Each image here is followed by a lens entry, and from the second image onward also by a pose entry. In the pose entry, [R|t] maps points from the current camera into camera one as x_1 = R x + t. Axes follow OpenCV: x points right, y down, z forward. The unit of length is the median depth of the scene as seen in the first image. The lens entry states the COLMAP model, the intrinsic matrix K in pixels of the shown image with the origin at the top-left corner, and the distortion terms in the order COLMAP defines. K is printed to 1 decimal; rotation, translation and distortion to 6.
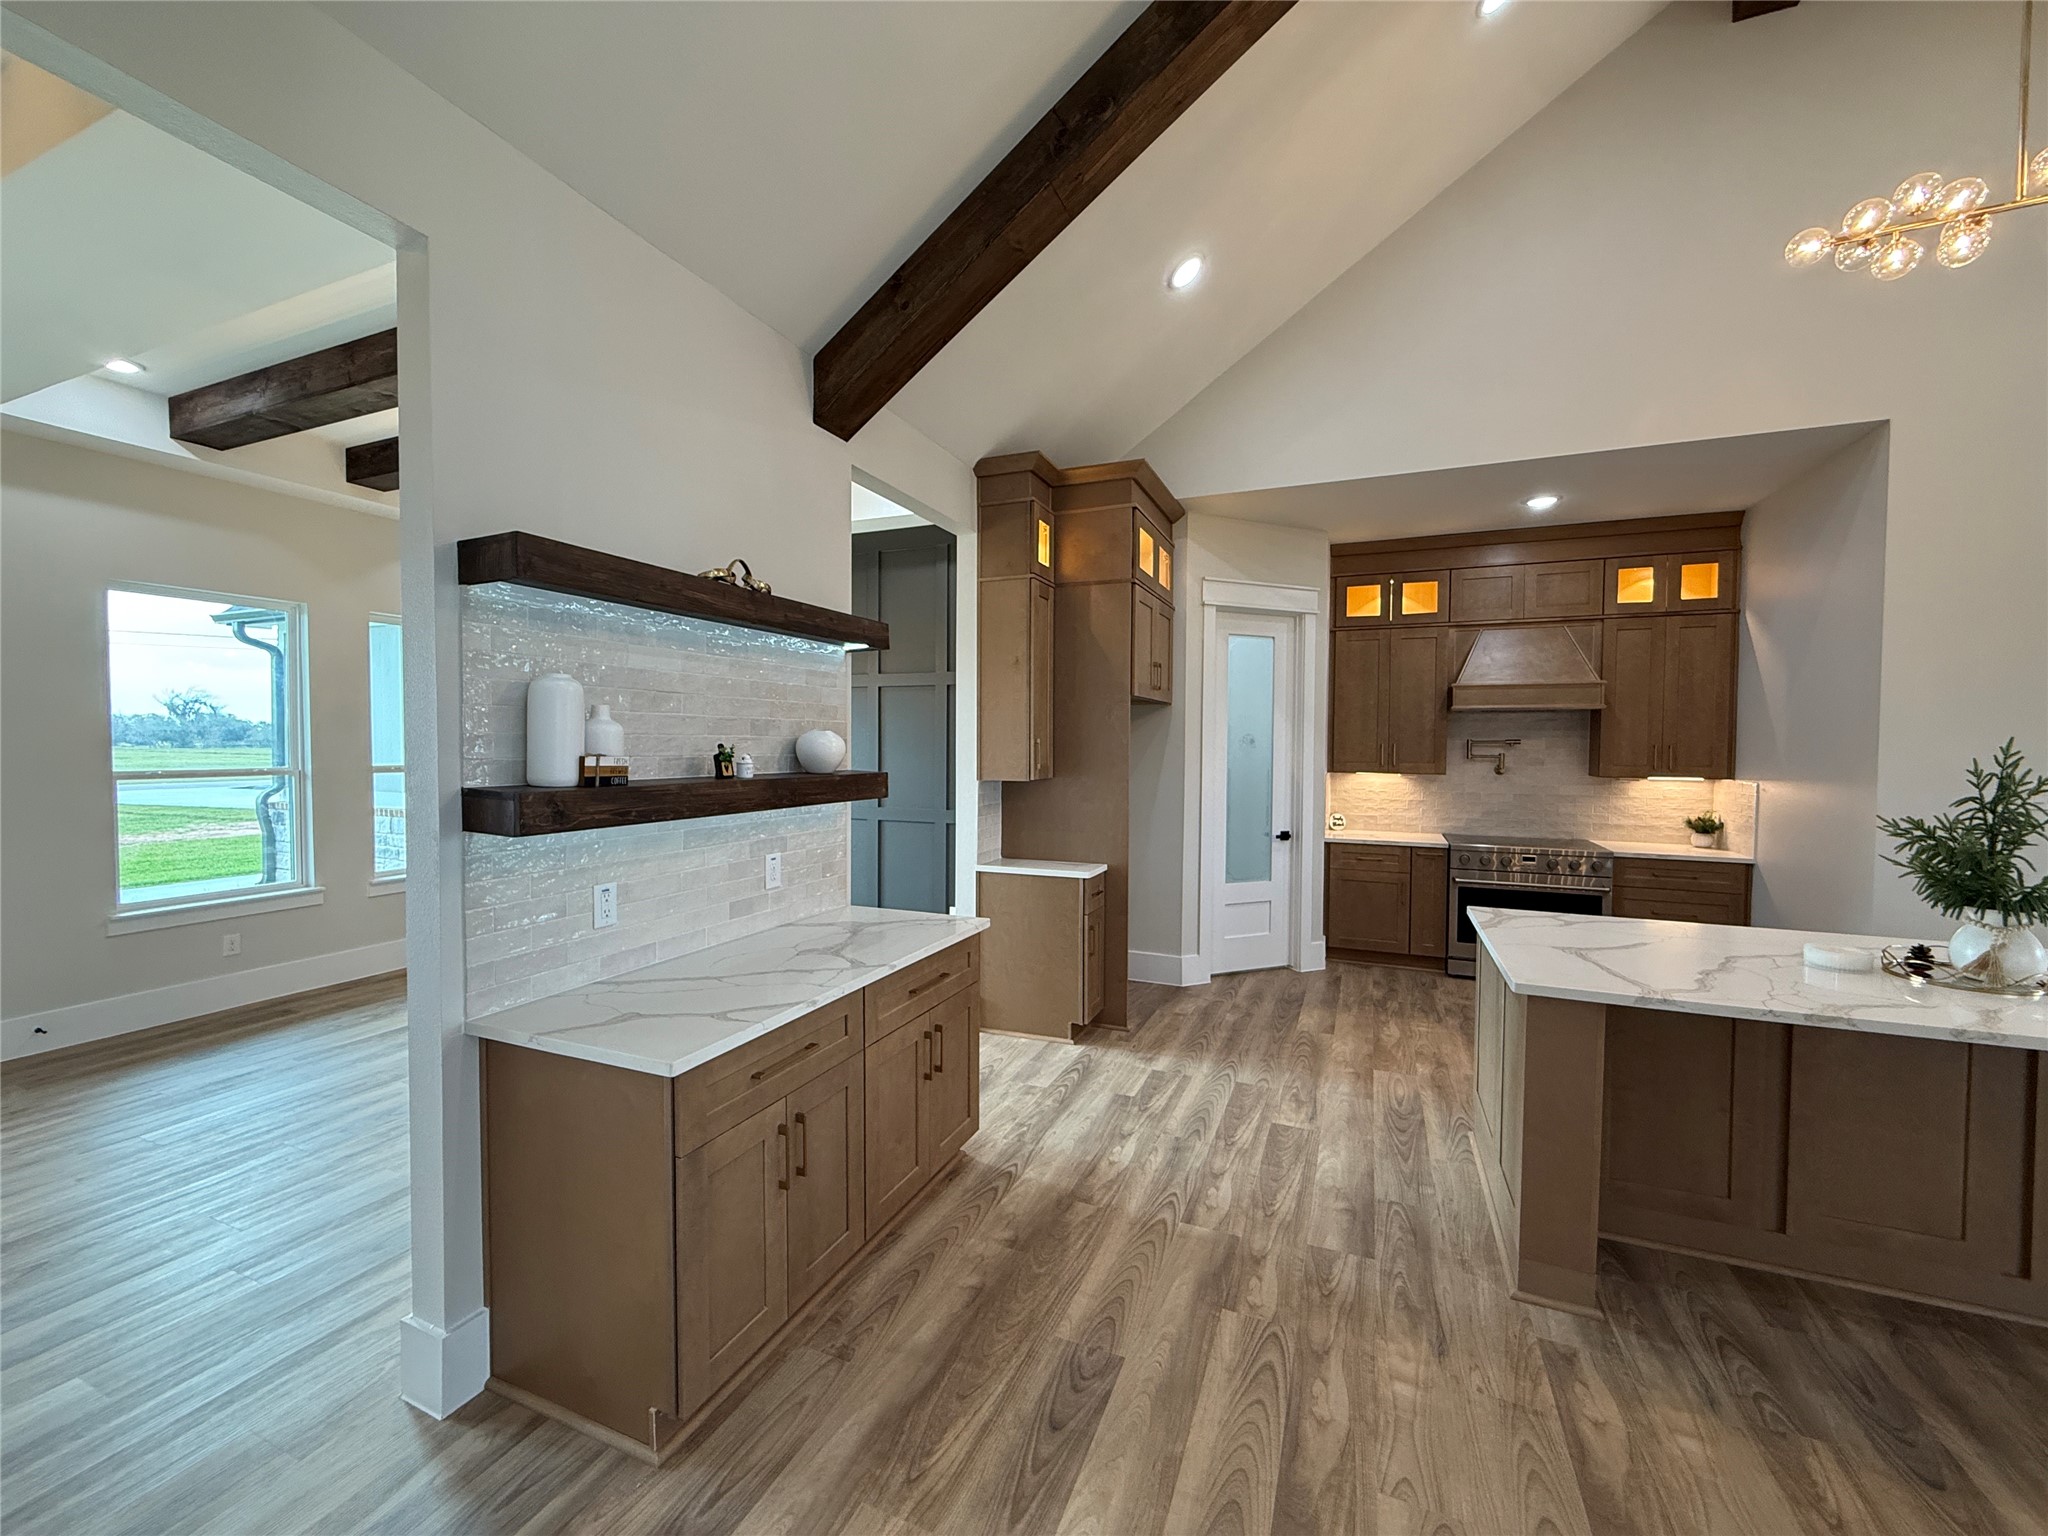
lens RADIAL K [[816.7, 0, 1022.3], [0, 816.7, 767.1], [0, 0, 1]] dist [-0.000272, 0.000140]
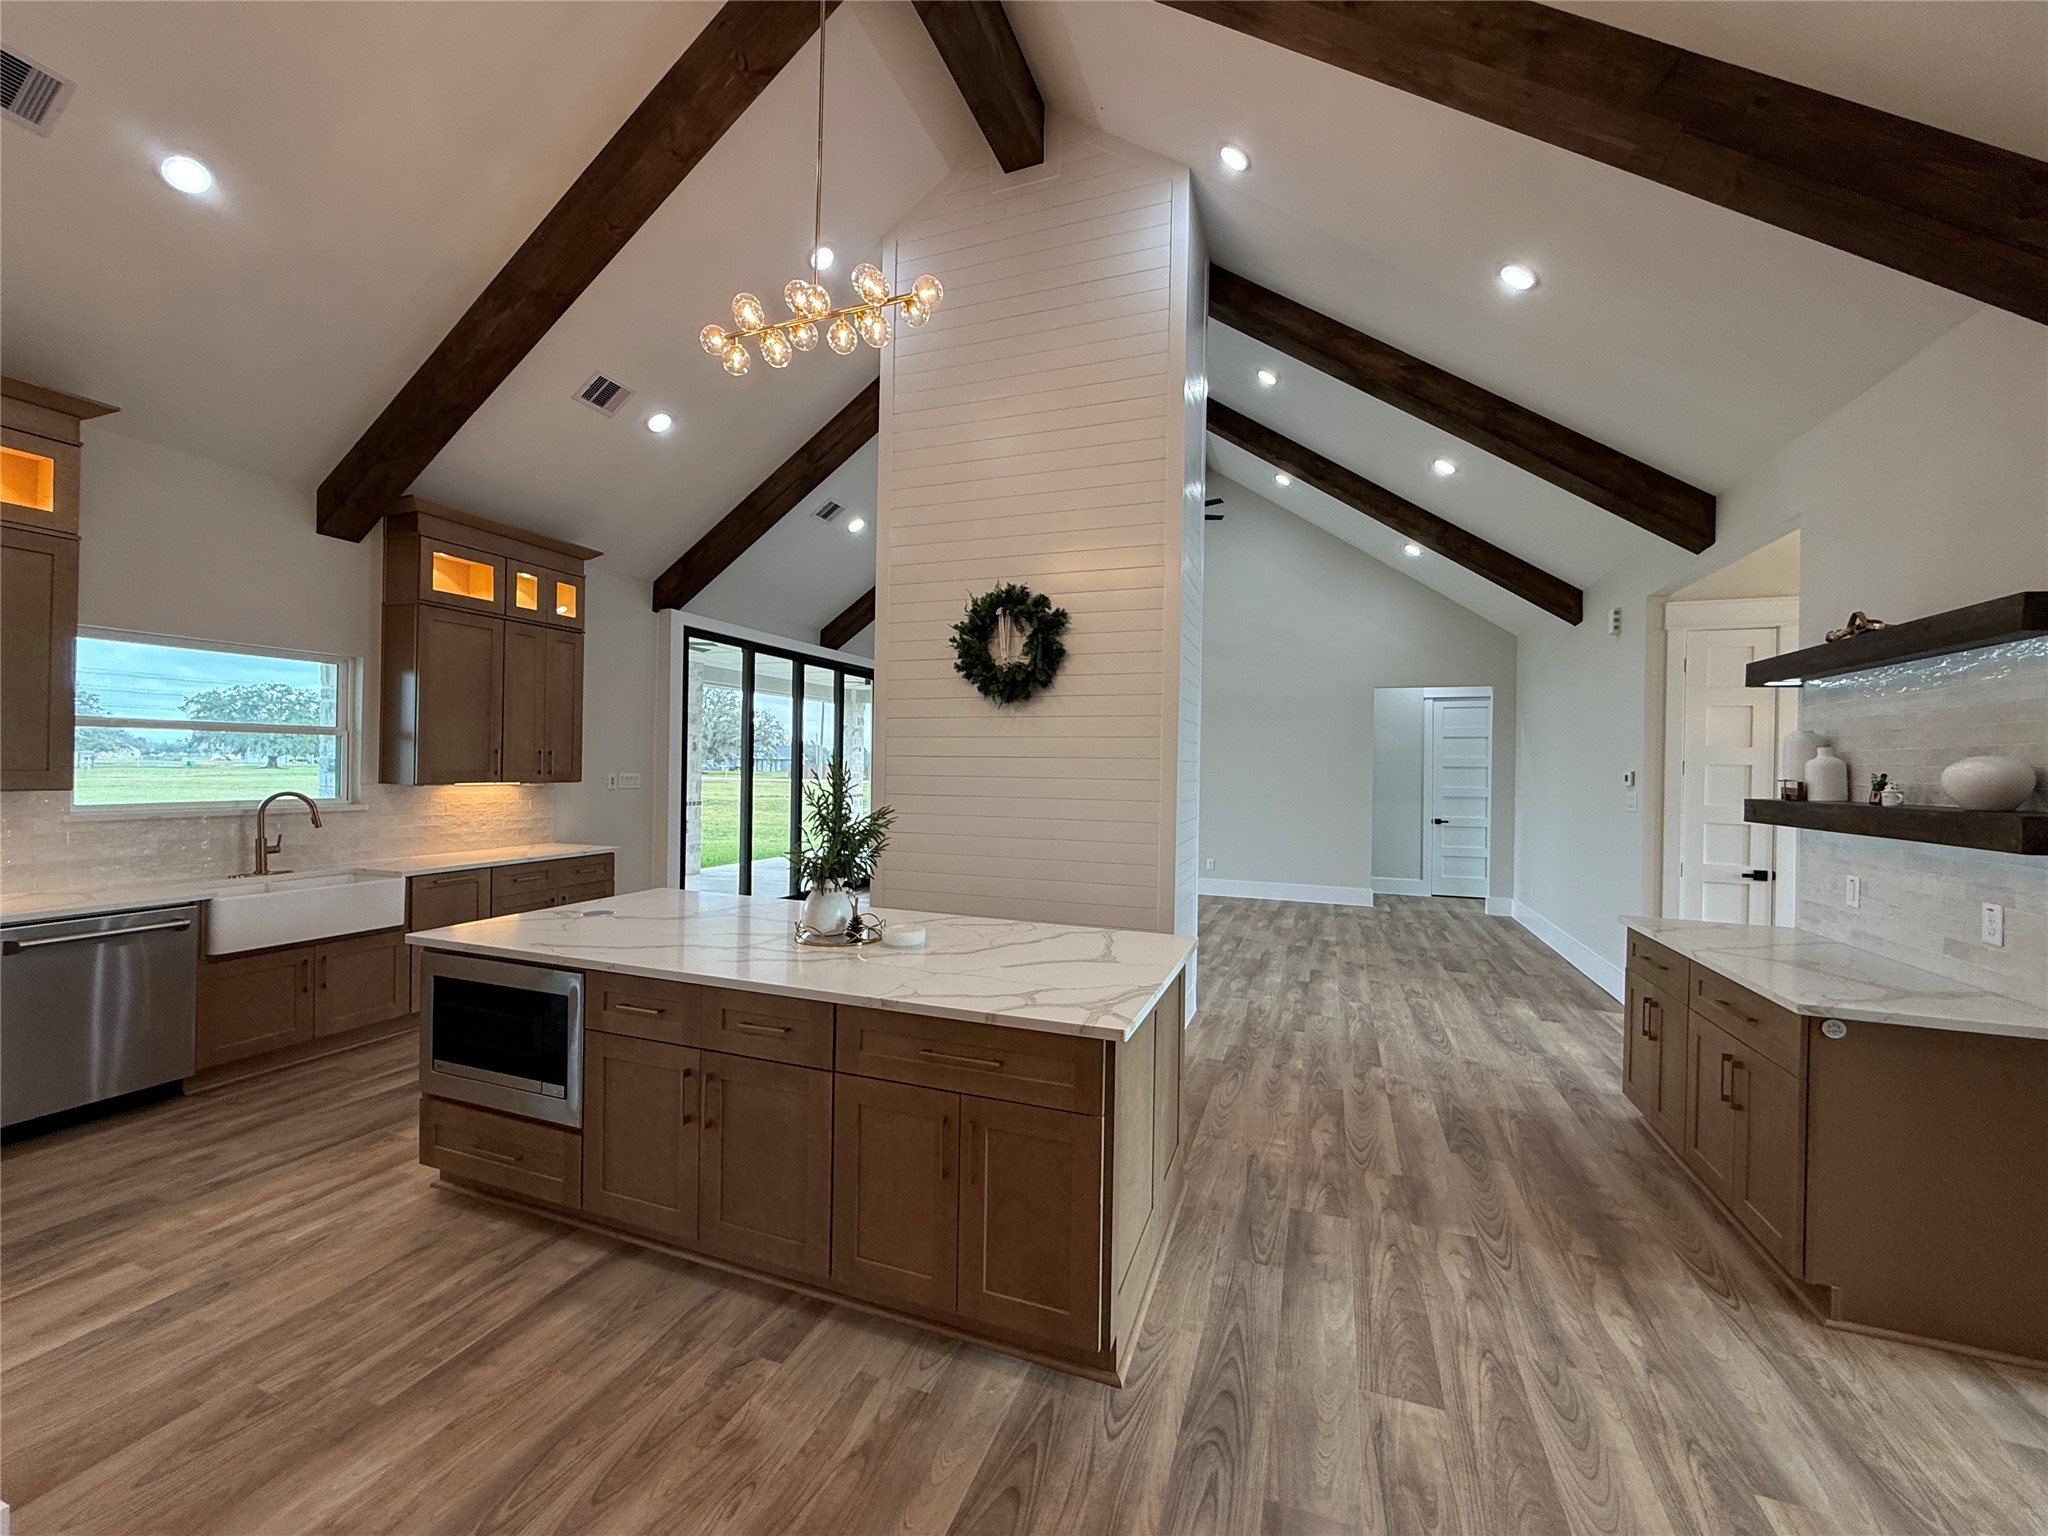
lens RADIAL K [[817.3, 0, 1020.4], [0, 817.3, 768.2], [0, 0, 1]] dist [-0.000759, 0.000093]
pose [[-0.998813, -0.023711, -0.042552, 0.565251], [-0.025021, 0.999221, 0.030510, -0.027092], [0.041796, 0.031538, -0.998628, 1.365899]]
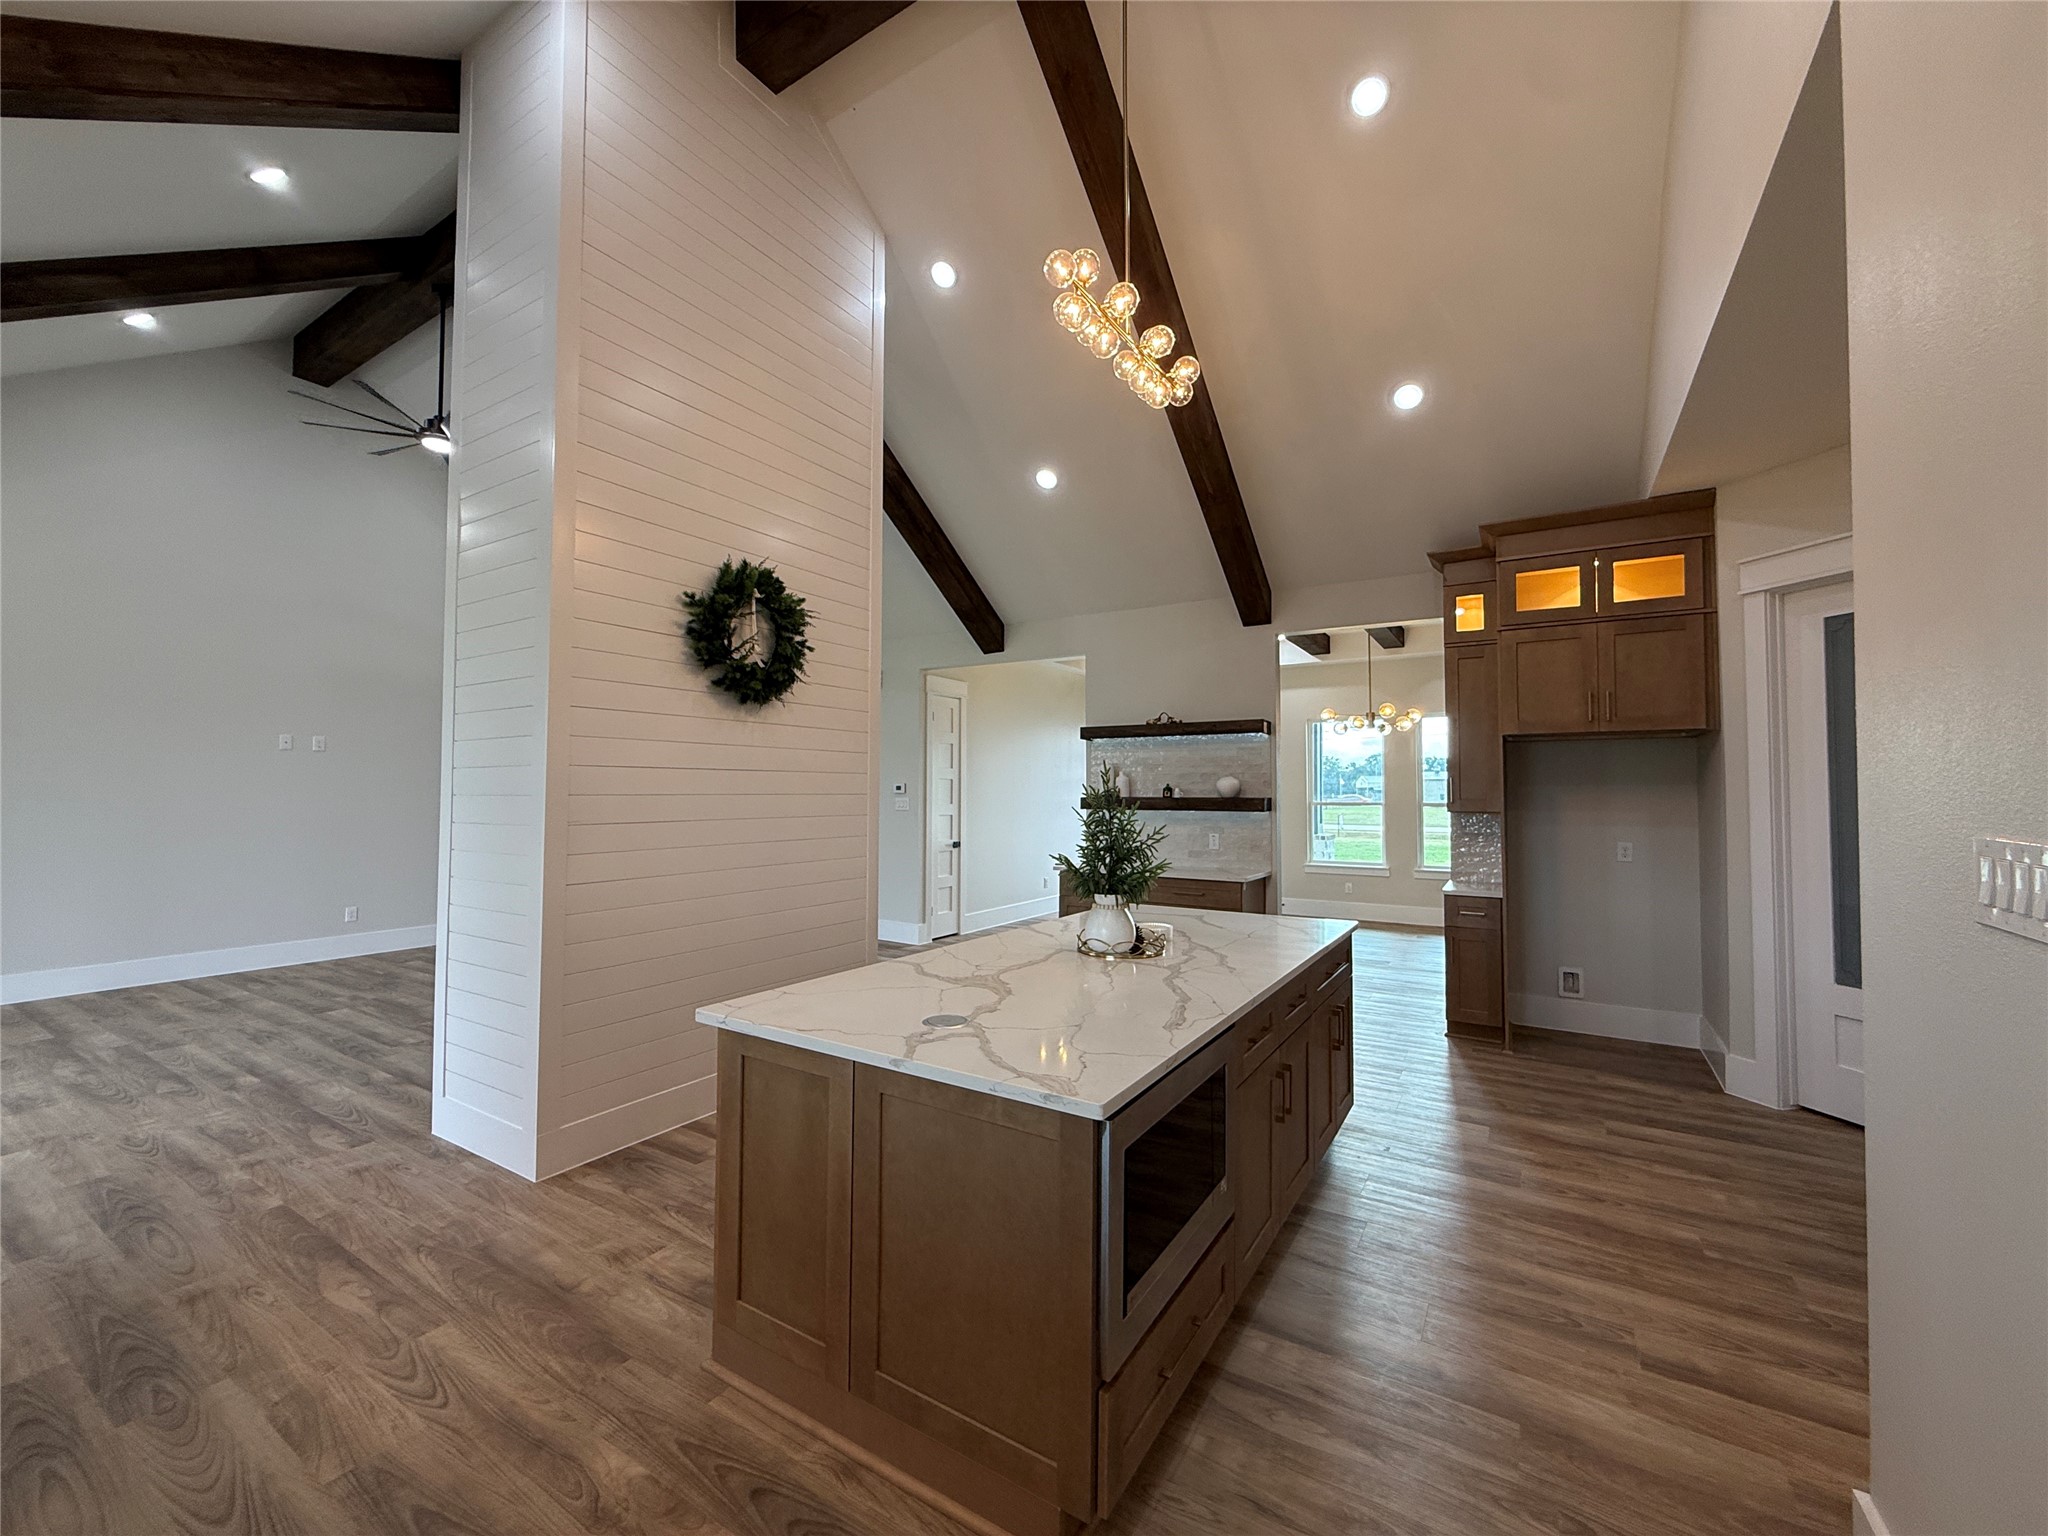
lens RADIAL K [[816.7, 0, 1022.3], [0, 816.7, 767.1], [0, 0, 1]] dist [-0.000272, 0.000140]
pose [[-0.157228, -0.038279, -0.986820, 1.478996], [-0.033352, 0.998884, -0.033433, 0.013290], [0.986999, 0.027656, -0.158329, 0.631566]]
